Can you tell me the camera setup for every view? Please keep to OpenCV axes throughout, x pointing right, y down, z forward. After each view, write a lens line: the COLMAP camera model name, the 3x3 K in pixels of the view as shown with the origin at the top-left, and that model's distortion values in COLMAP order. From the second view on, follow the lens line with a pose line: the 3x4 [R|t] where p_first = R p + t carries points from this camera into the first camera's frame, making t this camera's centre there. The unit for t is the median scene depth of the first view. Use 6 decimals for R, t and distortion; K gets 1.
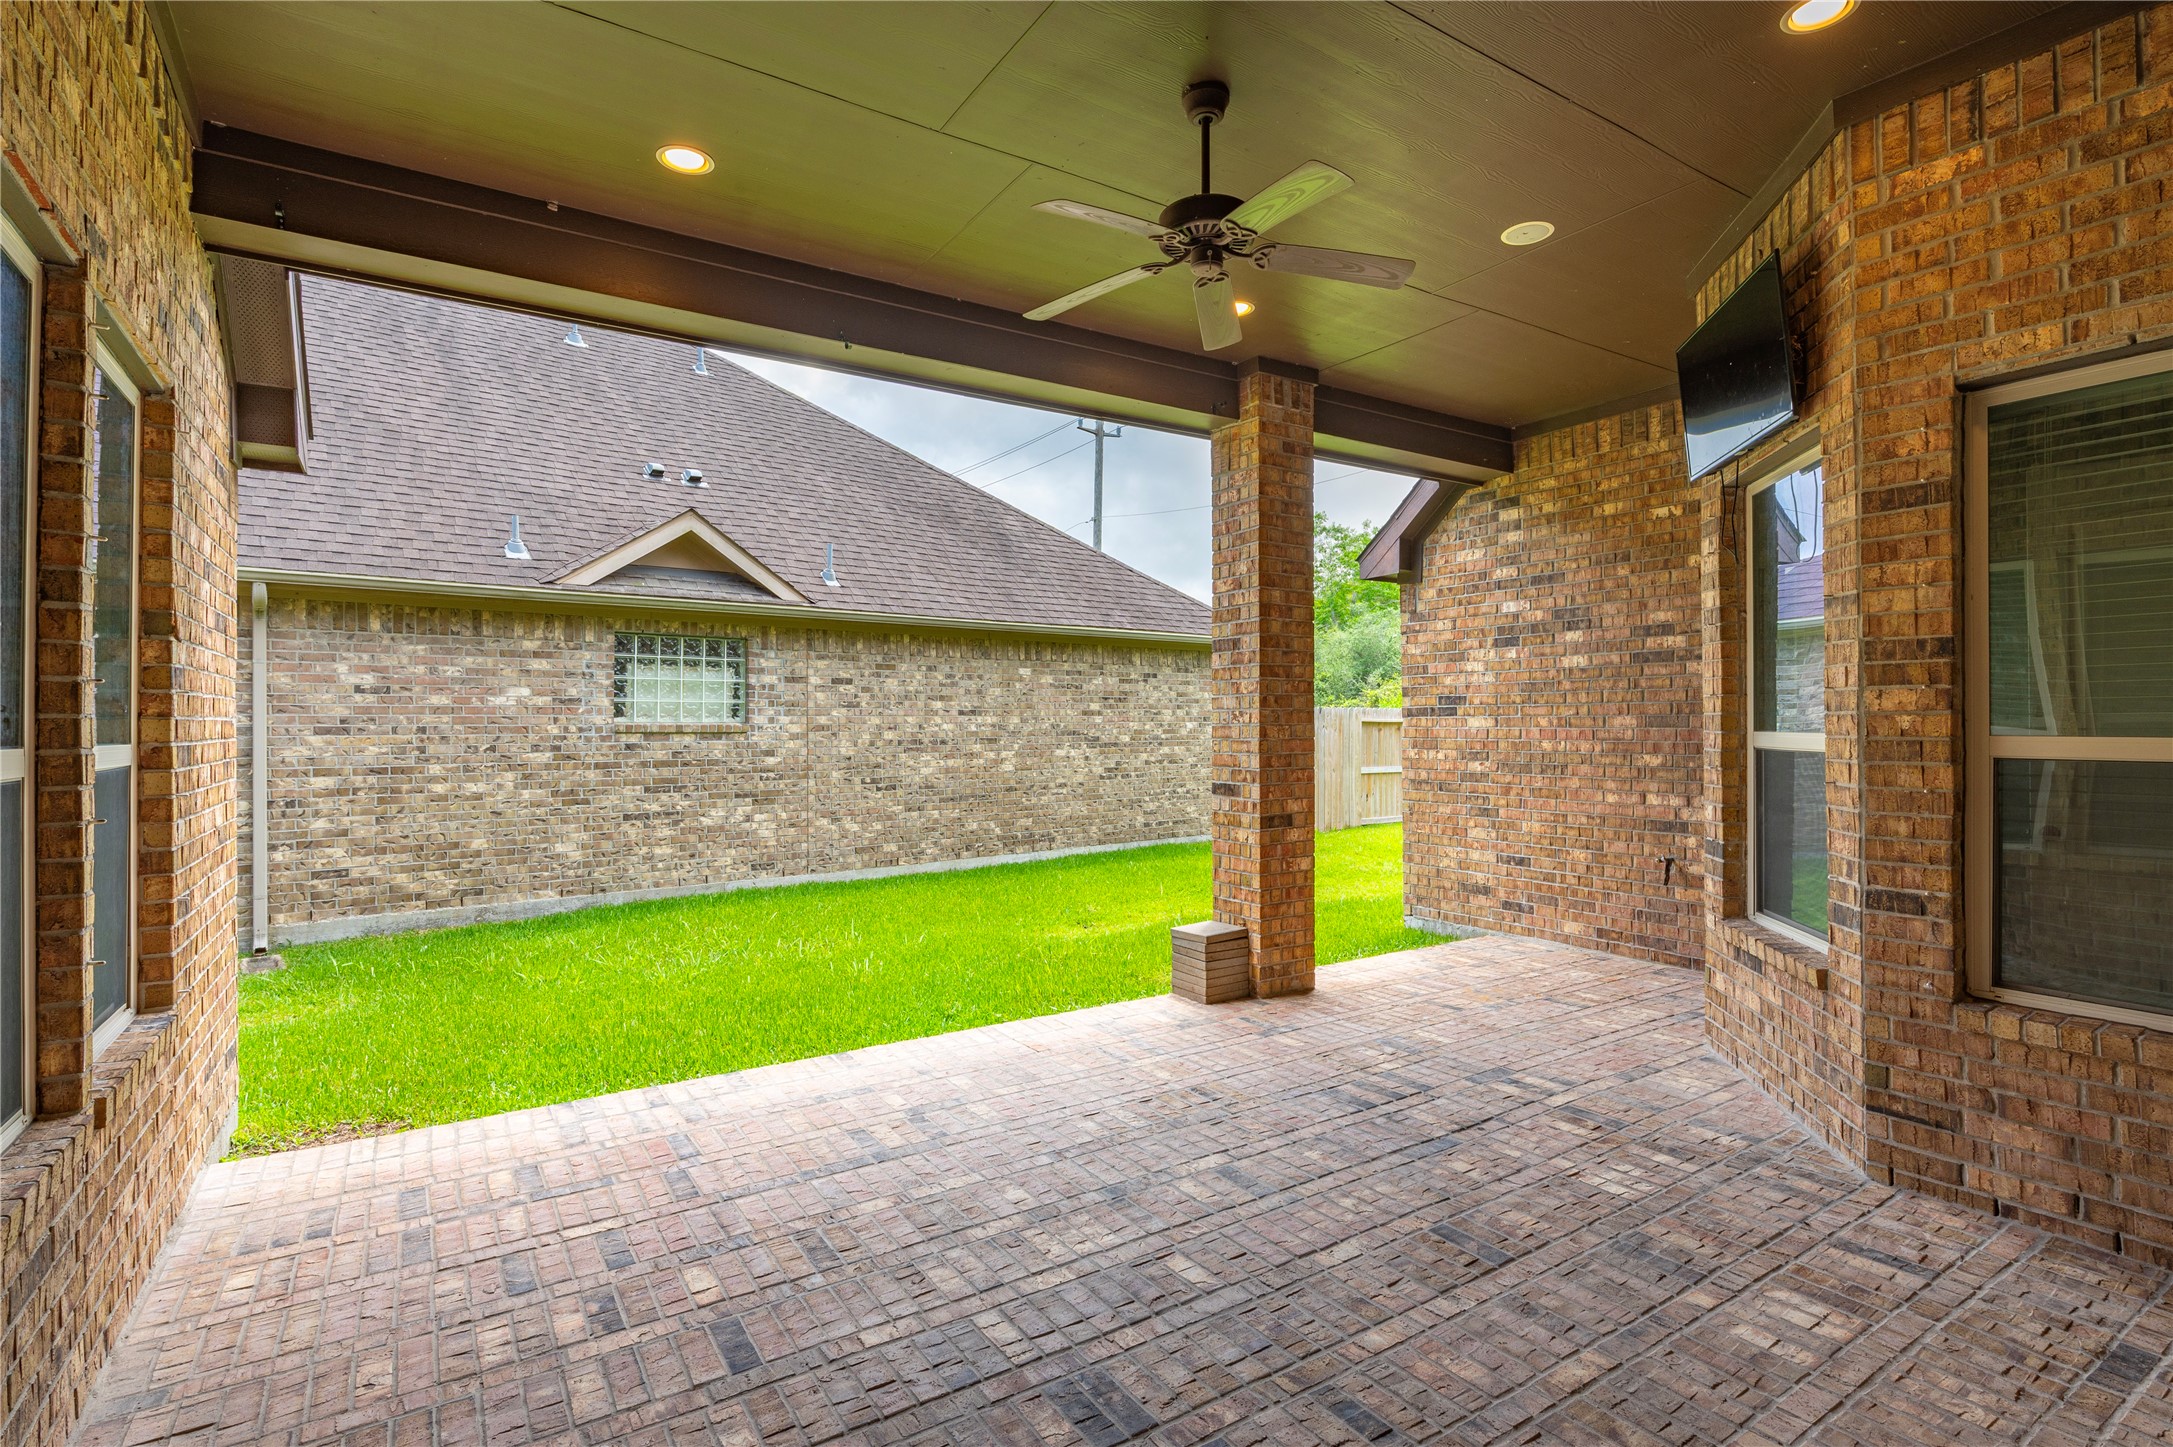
lens RADIAL K [[1036.2, 0, 1084.1], [0, 1036.2, 722.0], [0, 0, 1]] dist [-0.005081, -0.000327]
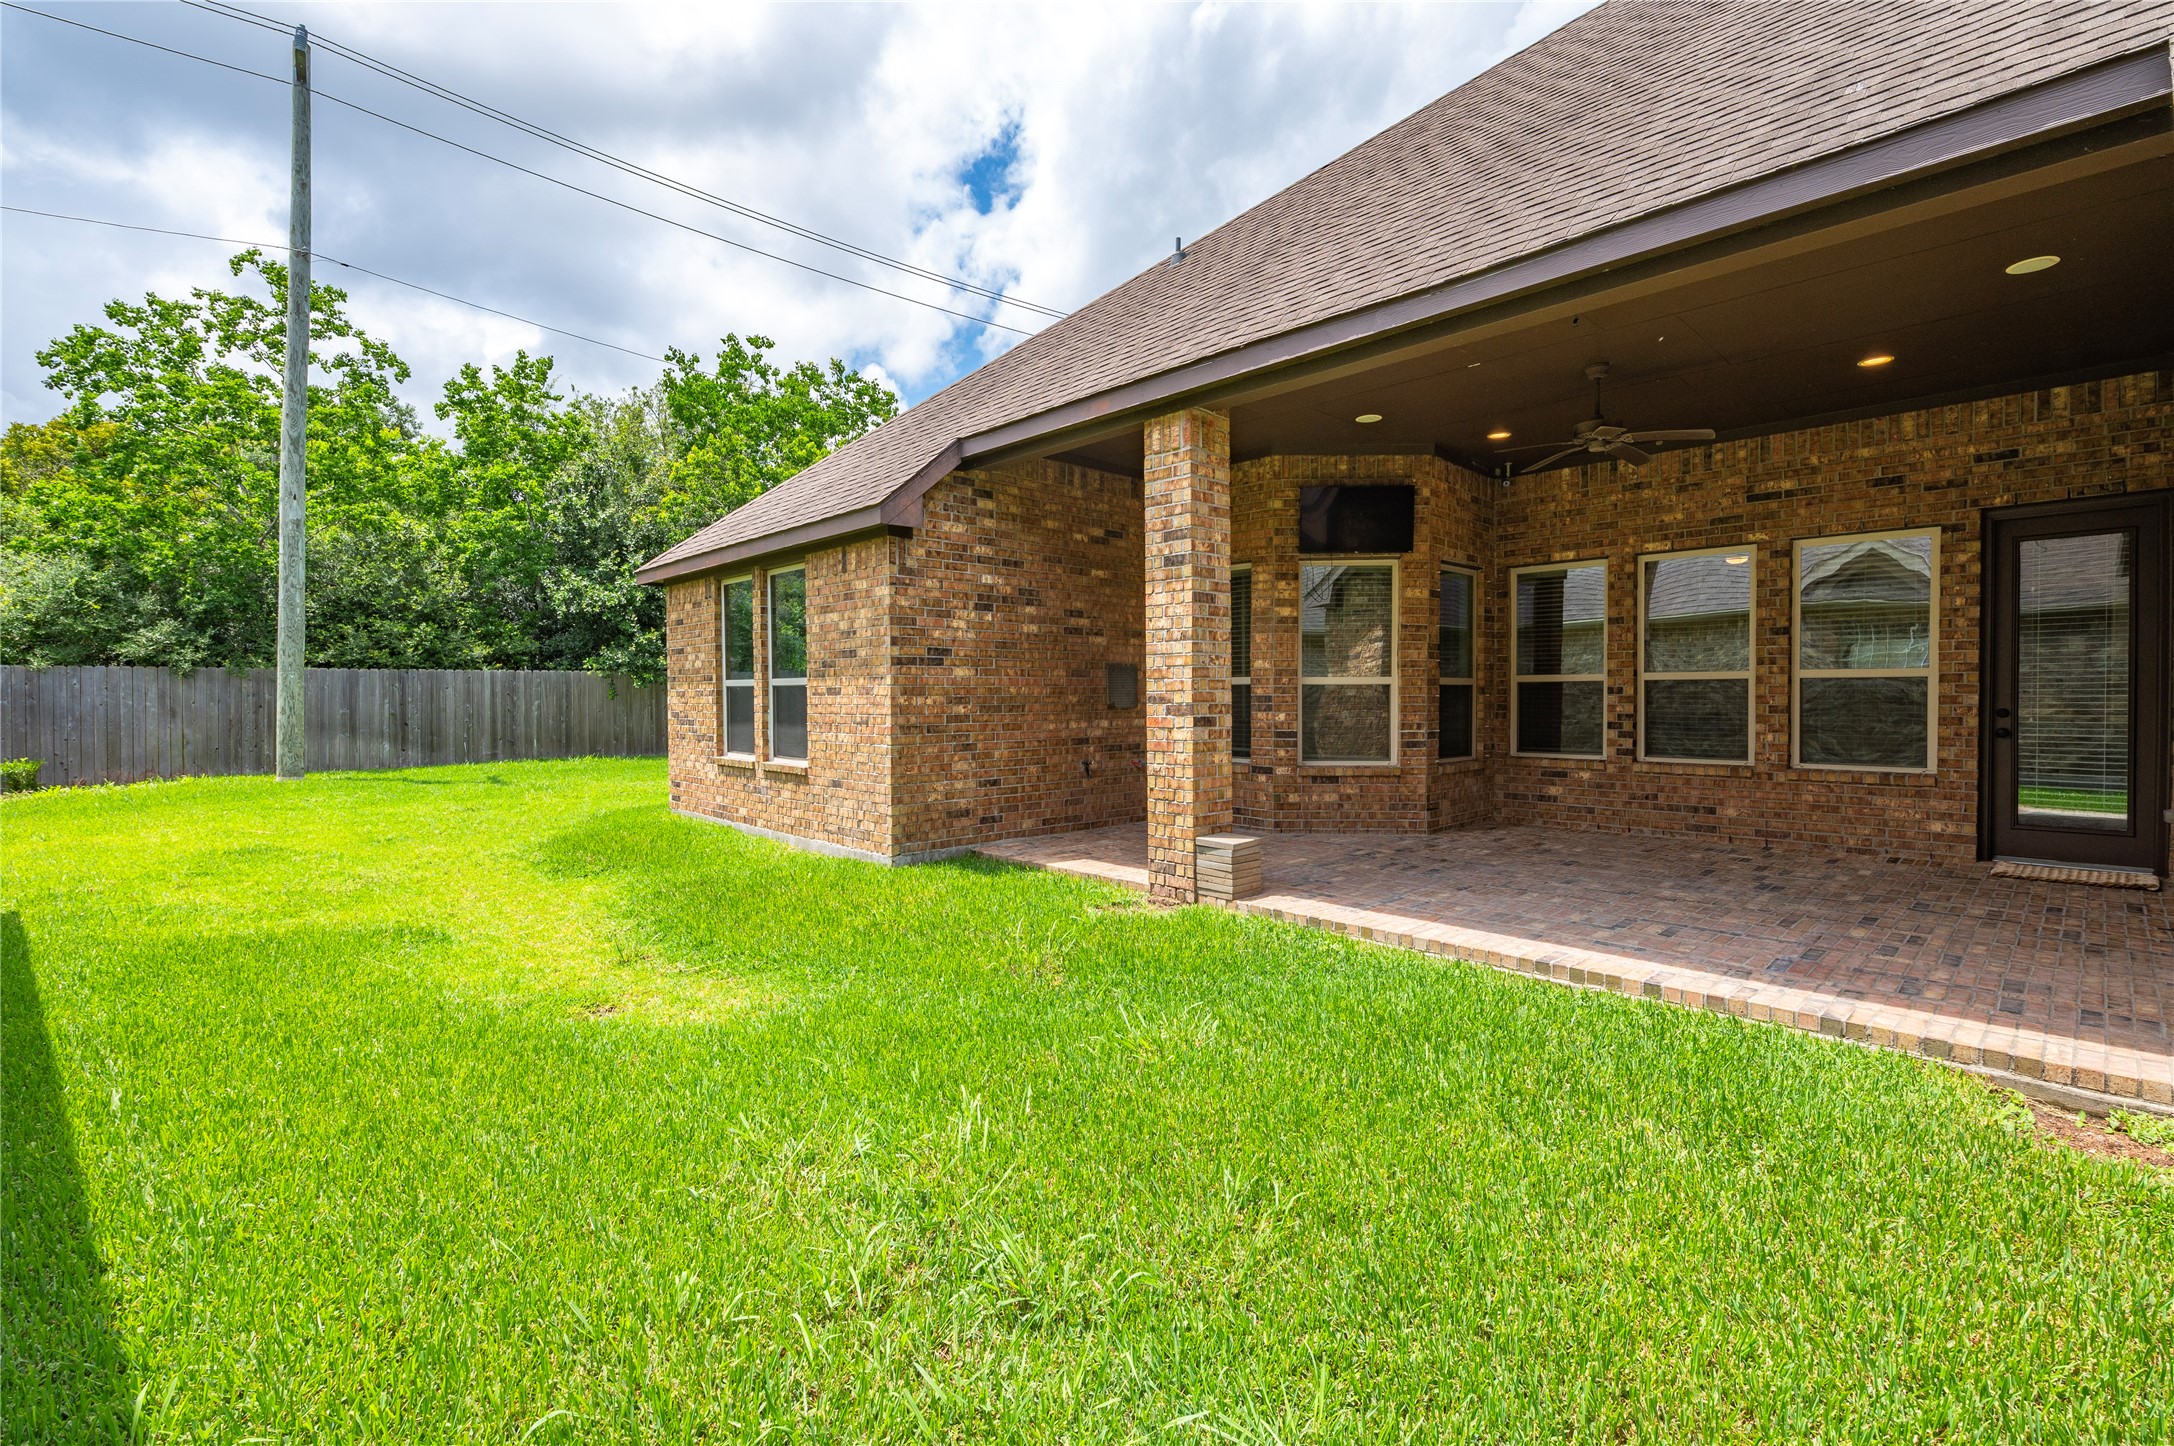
lens RADIAL K [[969.6, 0, 1091.1], [0, 969.6, 711.9], [0, 0, 1]] dist [-0.015488, 0.000459]
pose [[-0.186039, -0.014300, 0.982438, -0.686074], [0.002501, 0.999884, 0.015027, 0.028013], [-0.982539, 0.005253, -0.185982, 0.996284]]
